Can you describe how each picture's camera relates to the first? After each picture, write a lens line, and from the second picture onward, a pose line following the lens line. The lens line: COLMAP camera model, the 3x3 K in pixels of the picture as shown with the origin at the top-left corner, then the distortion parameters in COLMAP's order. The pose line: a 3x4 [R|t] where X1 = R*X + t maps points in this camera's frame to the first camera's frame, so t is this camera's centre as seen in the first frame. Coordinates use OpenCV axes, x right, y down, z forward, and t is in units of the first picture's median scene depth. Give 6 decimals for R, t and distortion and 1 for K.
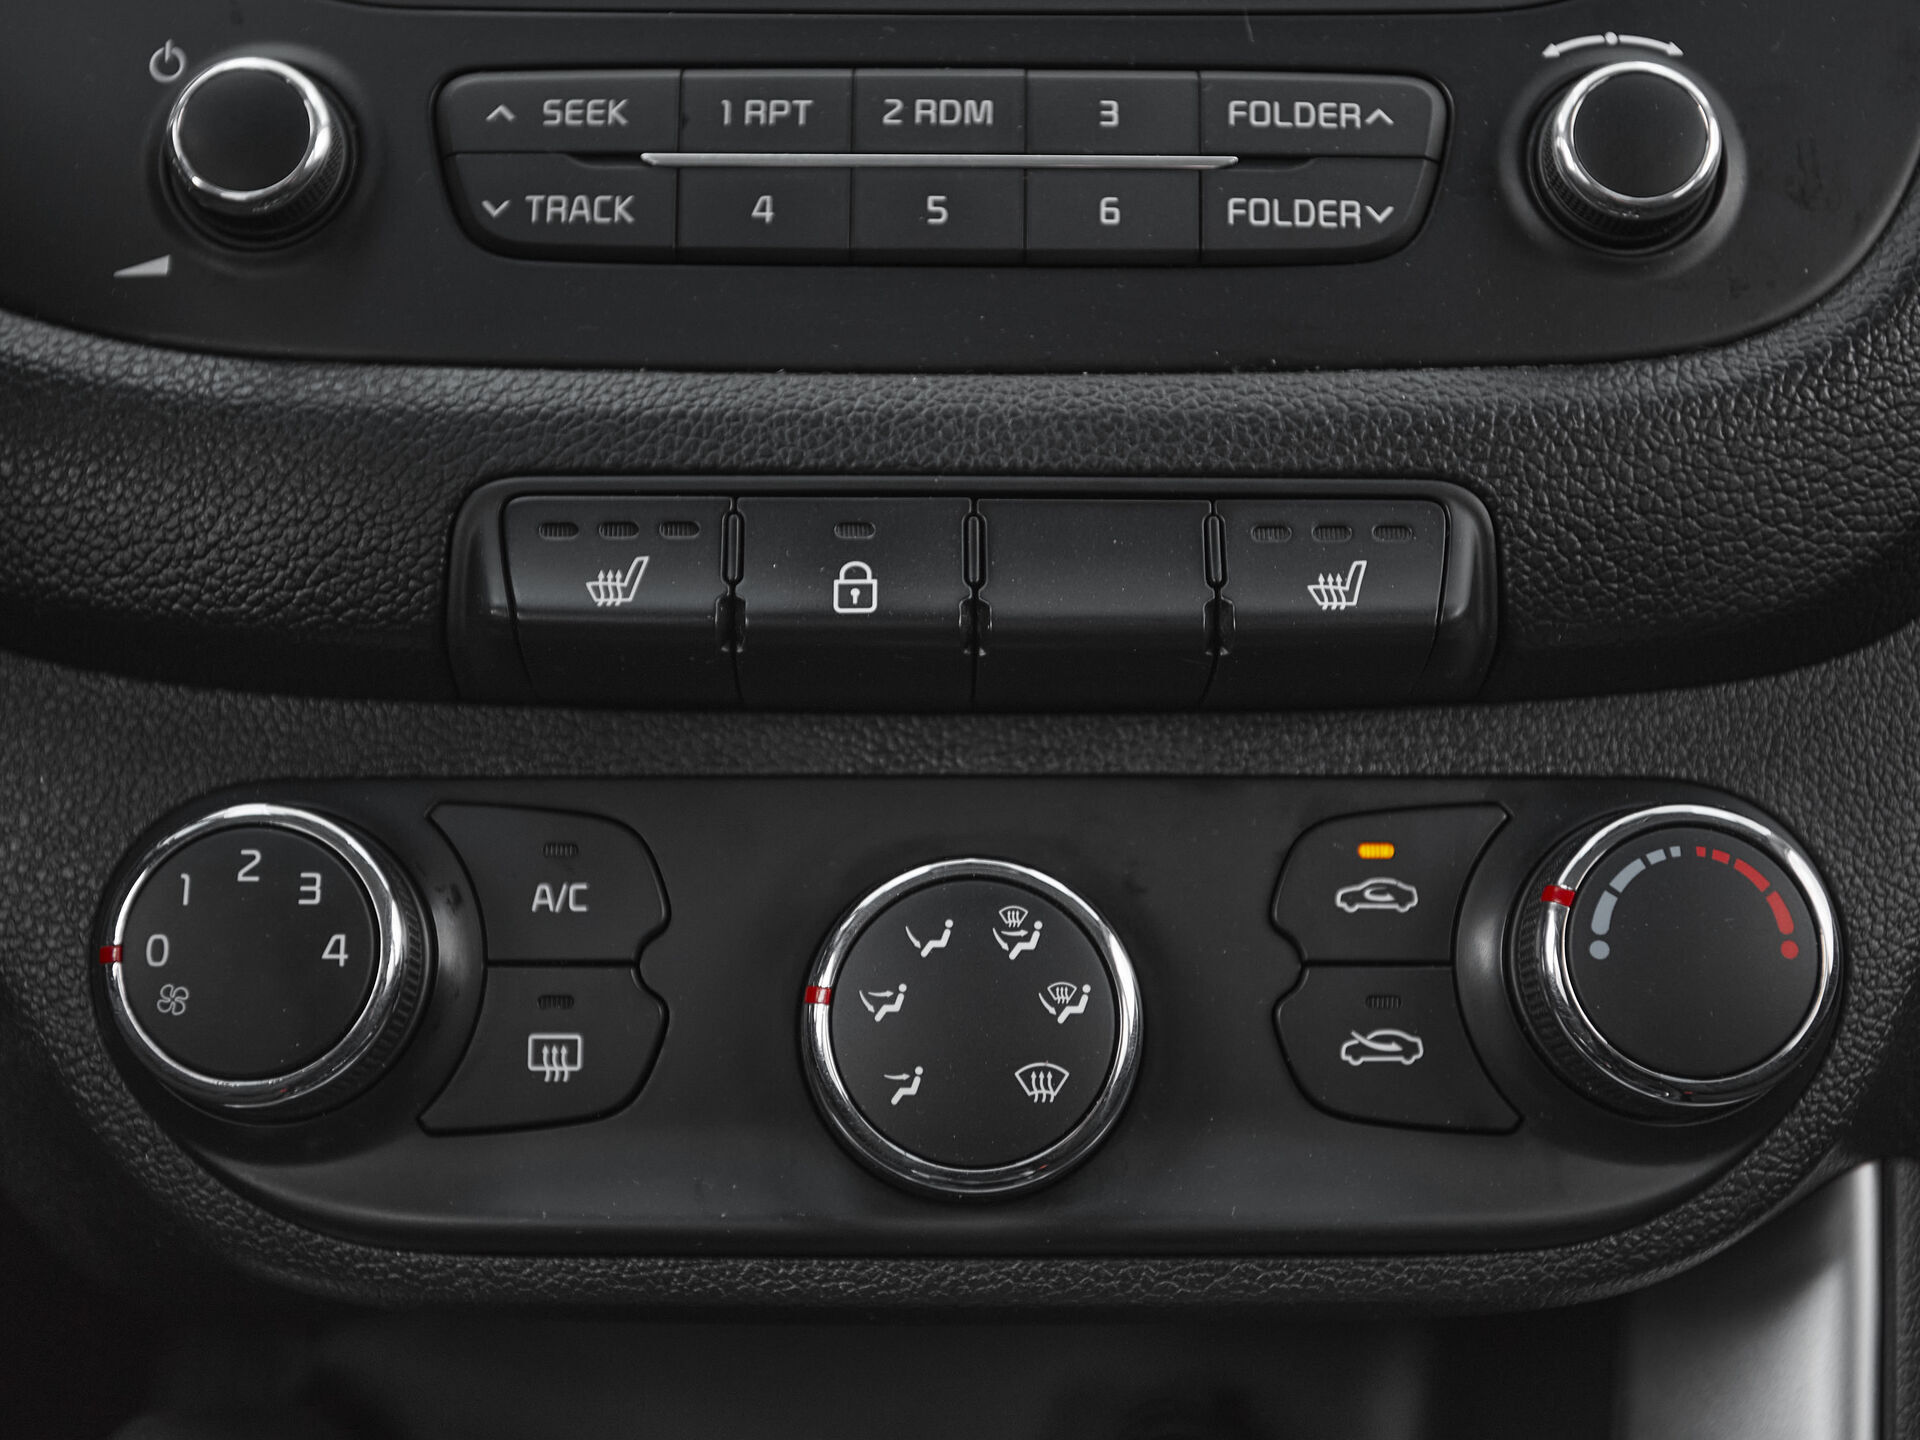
lens RADIAL K [[2588.0, 0, 928.2], [0, 2588.0, 718.5], [0, 0, 1]] dist [0.020049, 0.057708]
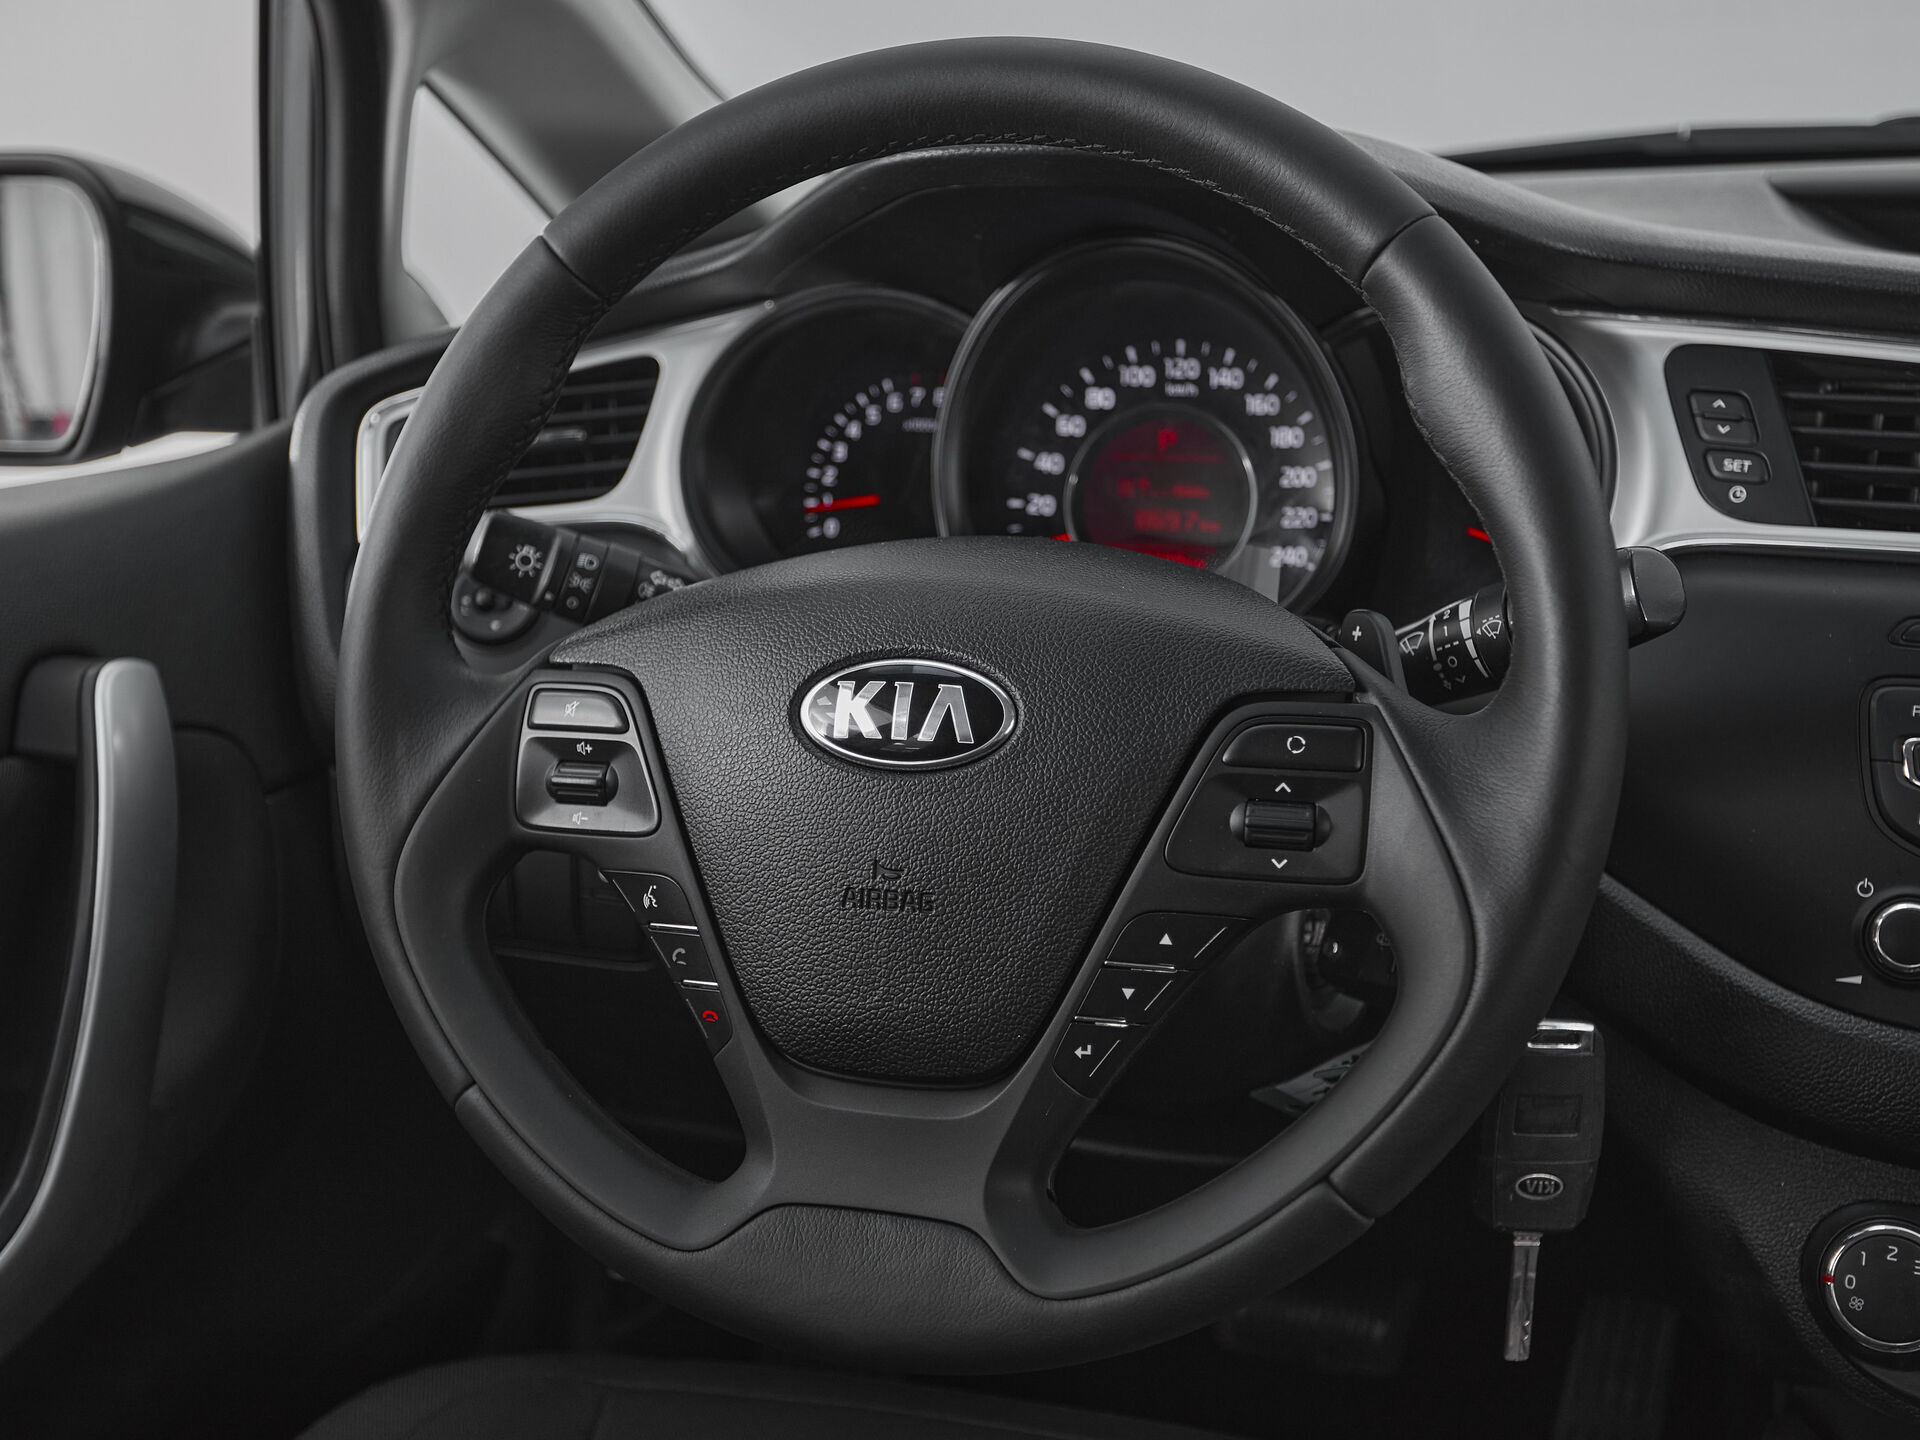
lens RADIAL K [[2336.0, 0, 902.2], [0, 2336.0, 746.2], [0, 0, 1]] dist [0.005836, 0.064978]
pose [[0.906202, 0.091822, -0.412754, -0.228098], [-0.058733, 0.994009, 0.092180, -0.539228], [0.418746, -0.059292, 0.906166, -1.293545]]
